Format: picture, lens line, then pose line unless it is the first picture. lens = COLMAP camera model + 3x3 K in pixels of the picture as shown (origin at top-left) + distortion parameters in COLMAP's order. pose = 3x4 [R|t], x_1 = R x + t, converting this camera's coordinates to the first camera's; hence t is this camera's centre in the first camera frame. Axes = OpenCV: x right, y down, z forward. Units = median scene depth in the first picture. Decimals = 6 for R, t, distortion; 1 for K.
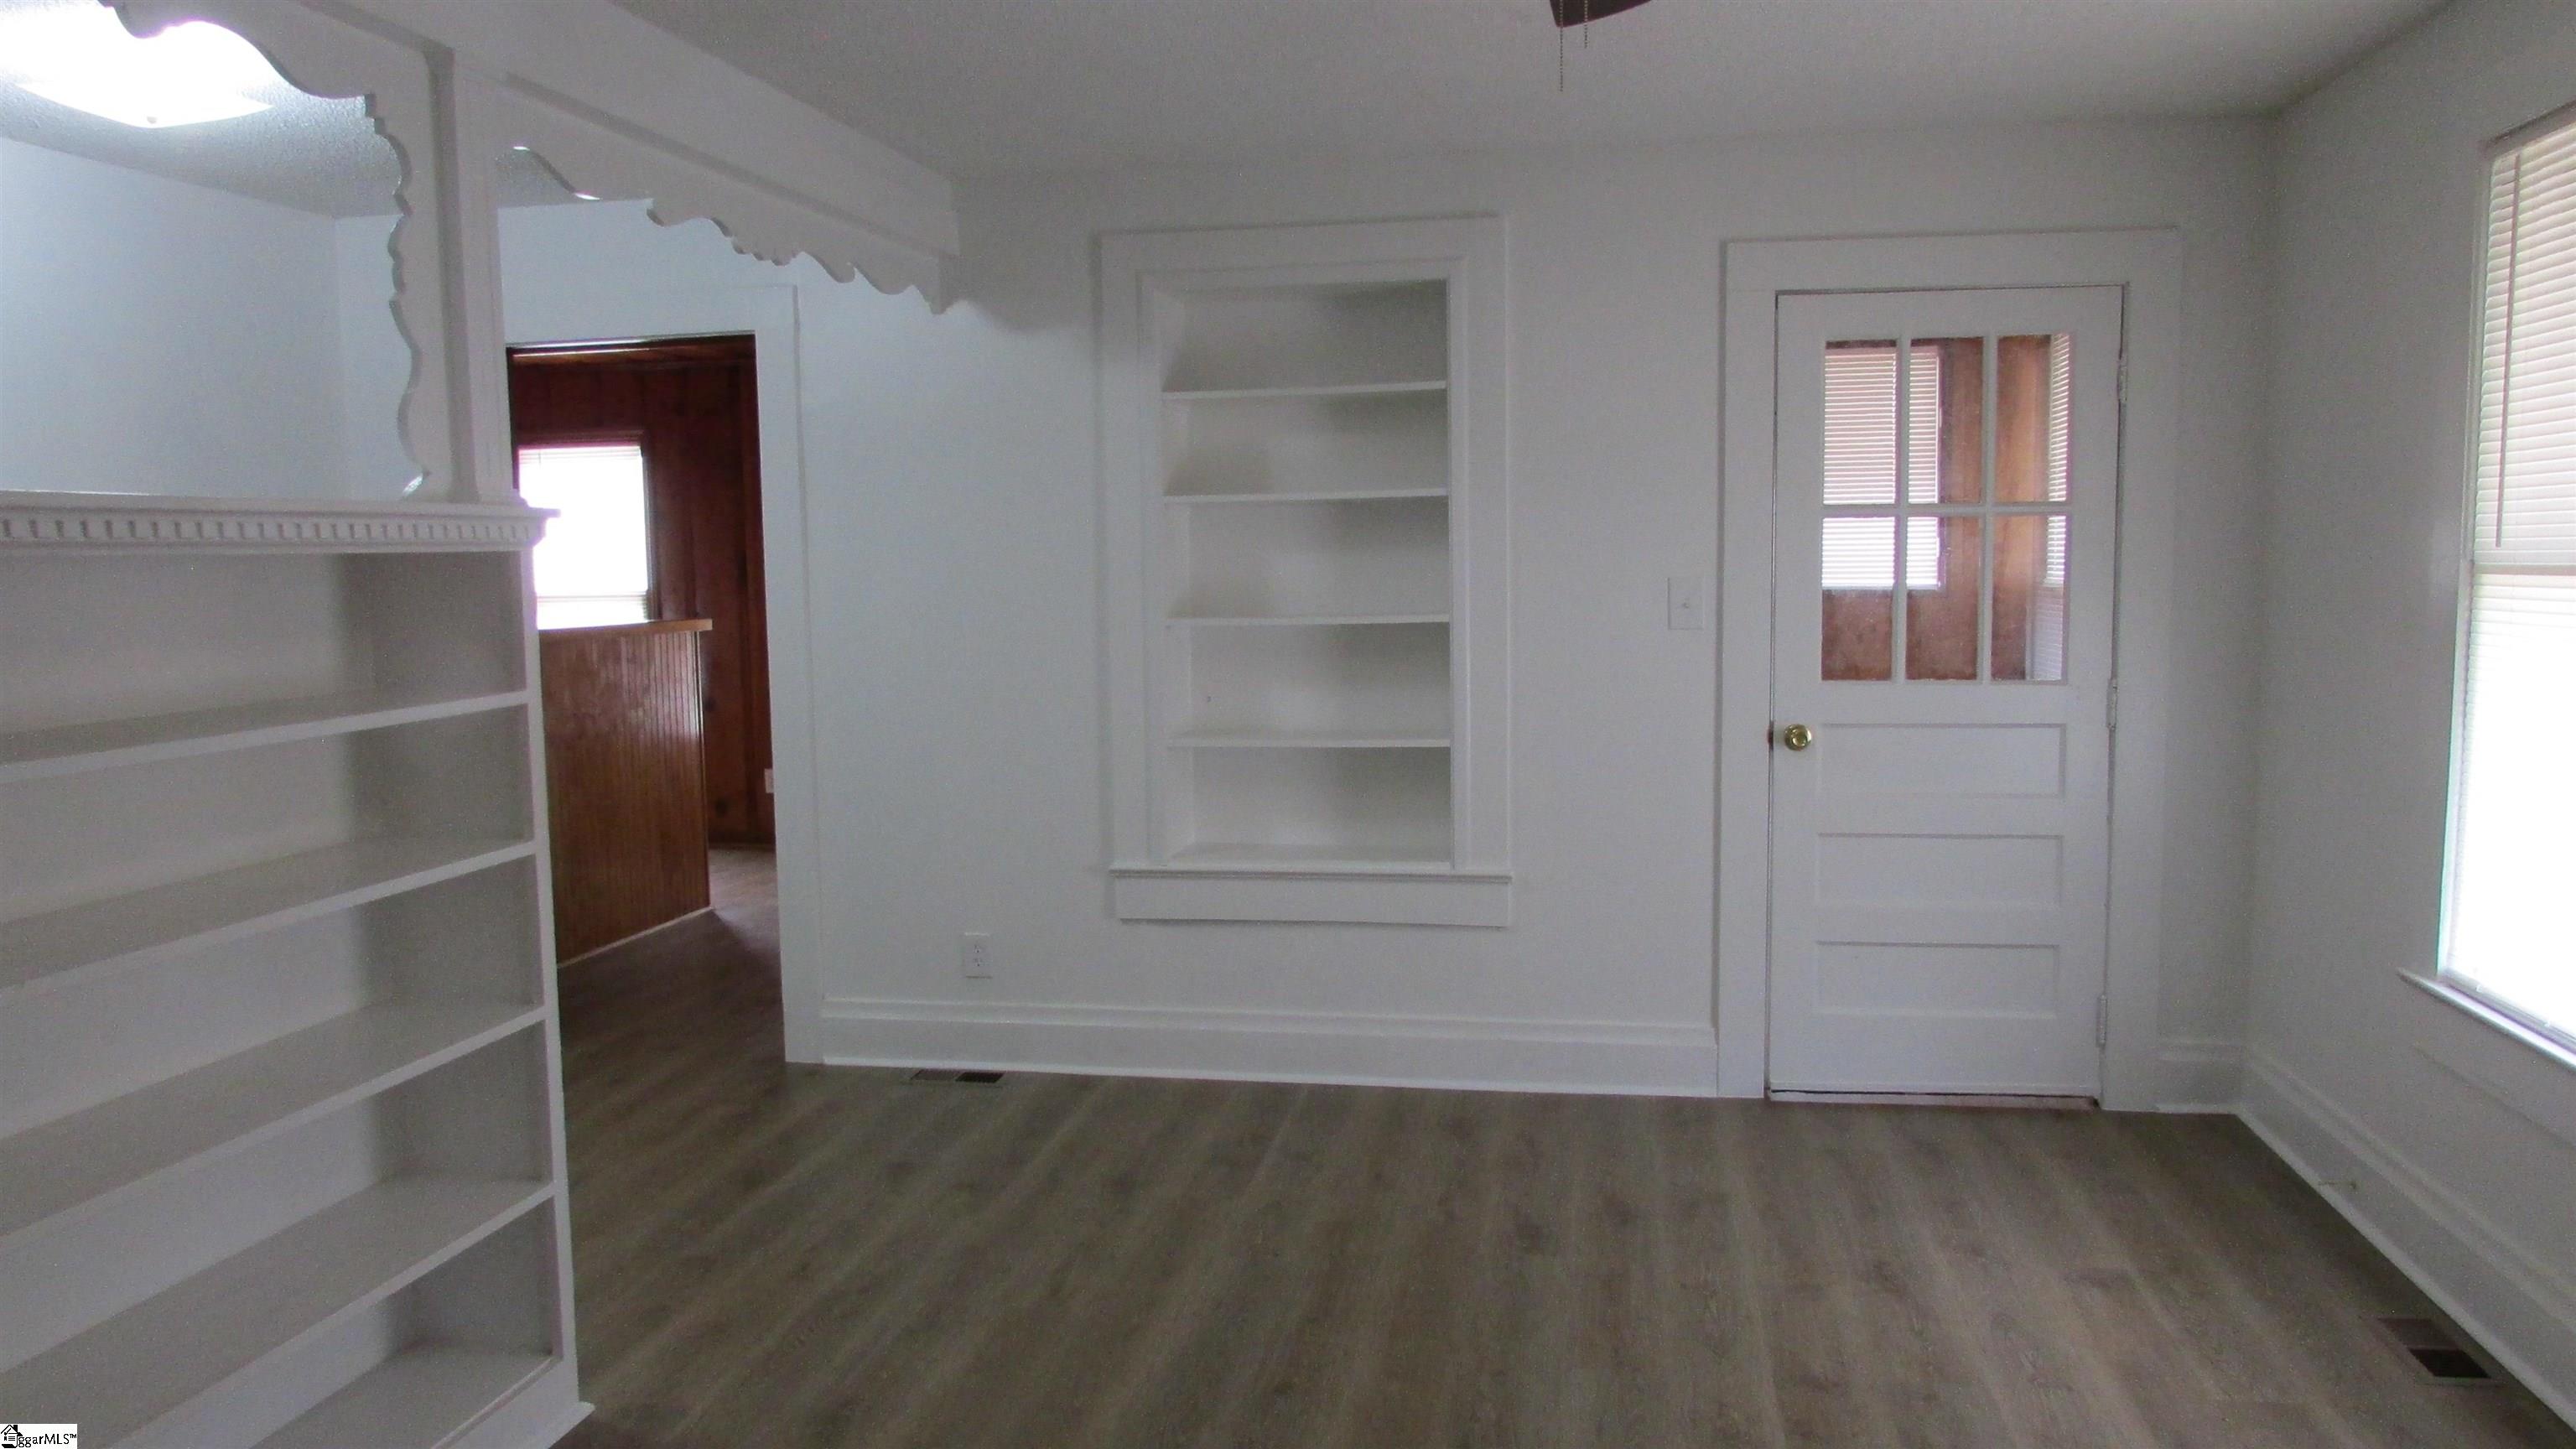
lens RADIAL K [[1819.9, 0, 1293.6], [0, 1819.9, 733.2], [0, 0, 1]] dist [-0.036594, 0.005434]
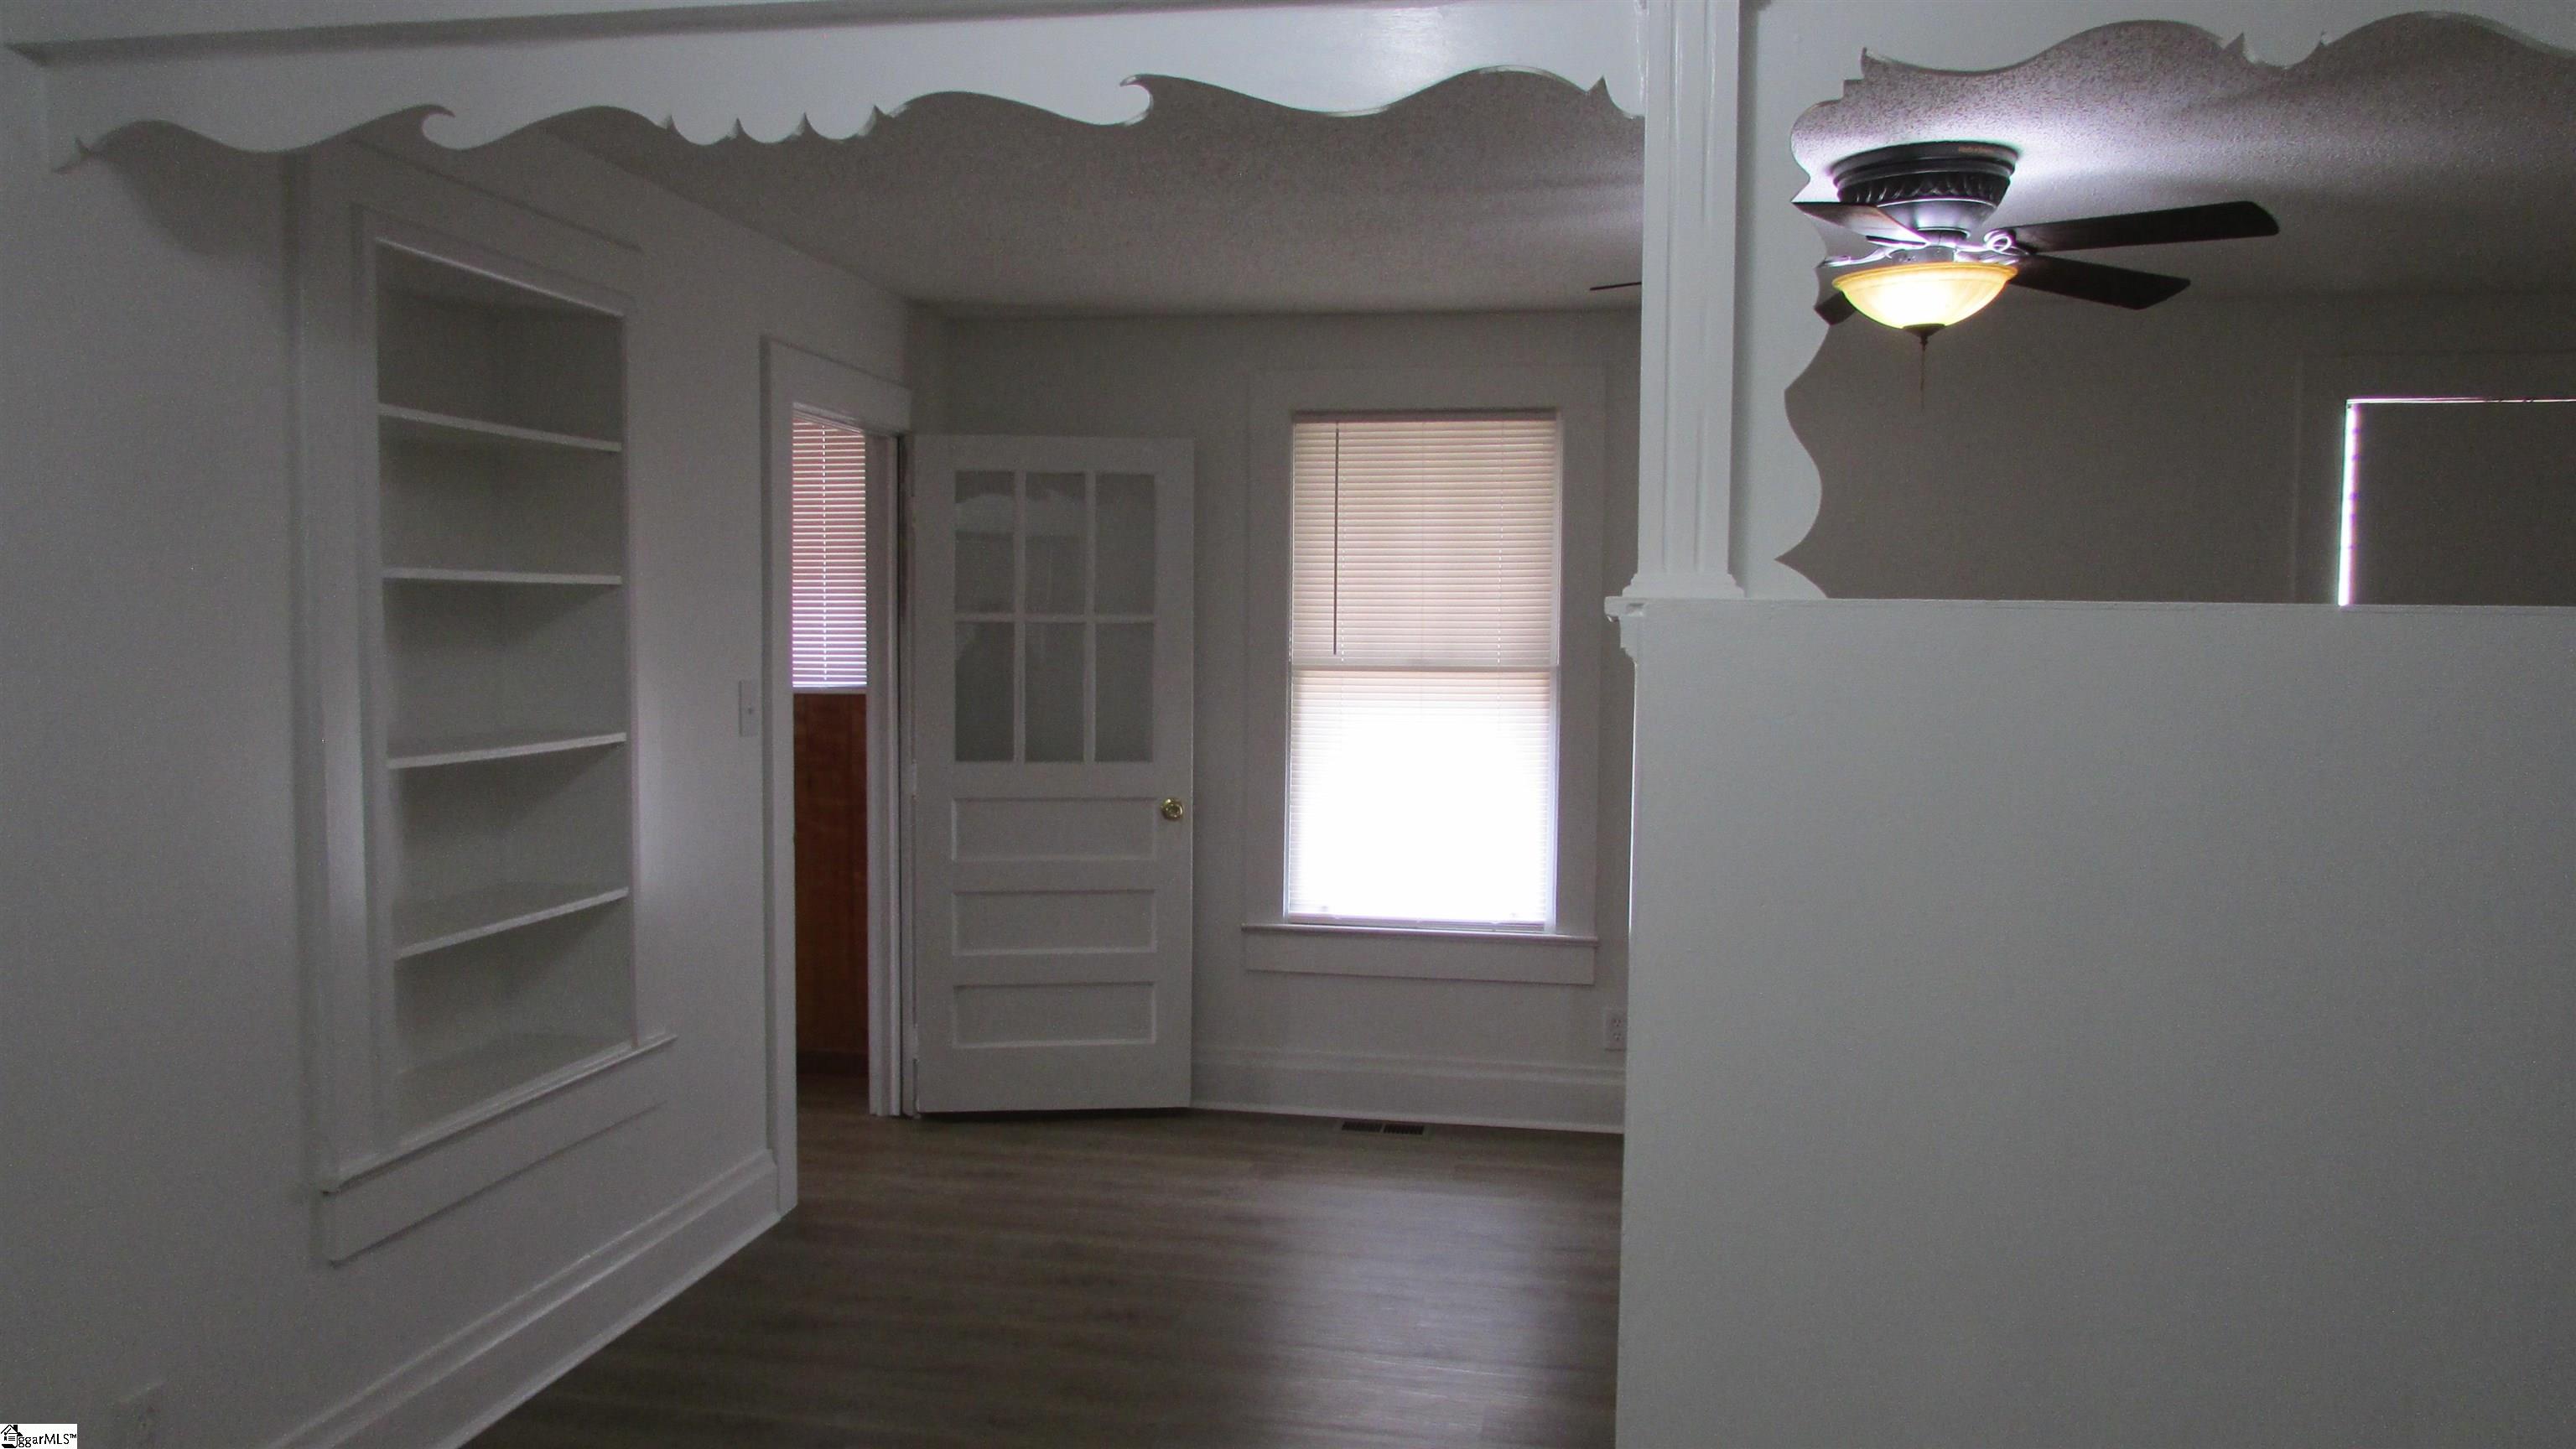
lens RADIAL K [[1819.9, 0, 1293.6], [0, 1819.9, 733.2], [0, 0, 1]] dist [-0.036594, 0.005434]
pose [[0.008879, -0.046268, 0.998890, -0.791187], [0.088220, 0.995070, 0.045307, -0.083856], [-0.996061, 0.087720, 0.012917, 0.767409]]
